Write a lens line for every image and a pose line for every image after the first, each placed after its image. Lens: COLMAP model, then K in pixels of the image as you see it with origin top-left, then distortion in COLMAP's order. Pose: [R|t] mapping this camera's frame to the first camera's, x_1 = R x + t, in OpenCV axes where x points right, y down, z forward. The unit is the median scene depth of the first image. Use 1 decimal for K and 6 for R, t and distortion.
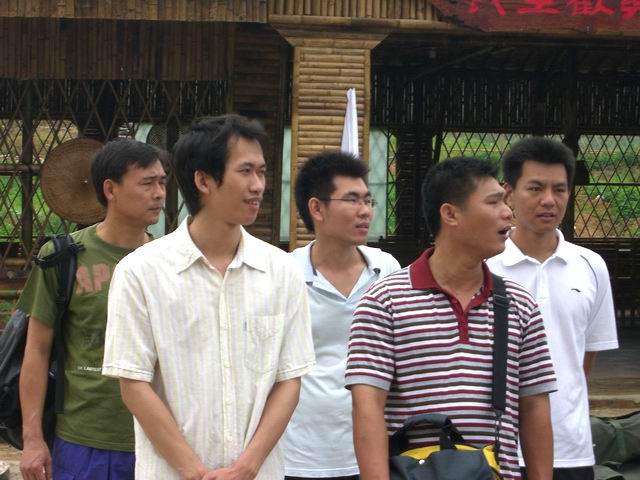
lens RADIAL K [[2134.1, 0, 320.0], [0, 2134.1, 240.0], [0, 0, 1]] dist [0.206742, -5.296622]
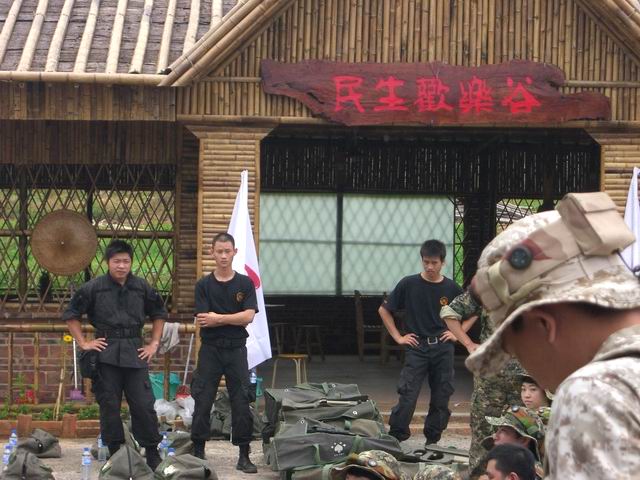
lens RADIAL K [[2134.1, 0, 320.0], [0, 2134.1, 240.0], [0, 0, 1]] dist [0.206742, -5.296622]
pose [[0.988381, -0.003480, -0.151960, 0.255869], [-0.000946, 0.999578, -0.029039, 0.008688], [0.151997, 0.028846, 0.987960, -0.268179]]
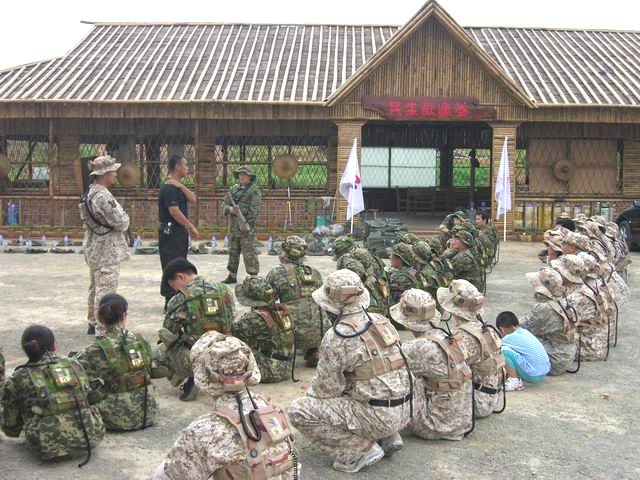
lens RADIAL K [[945.6, 0, 320.0], [0, 945.6, 240.0], [0, 0, 1]] dist [-0.029991, -0.031772]
pose [[0.977423, 0.009619, -0.211072, 0.276426], [0.000575, 0.998838, 0.048182, 0.017724], [0.211290, -0.047216, 0.976282, -0.475654]]
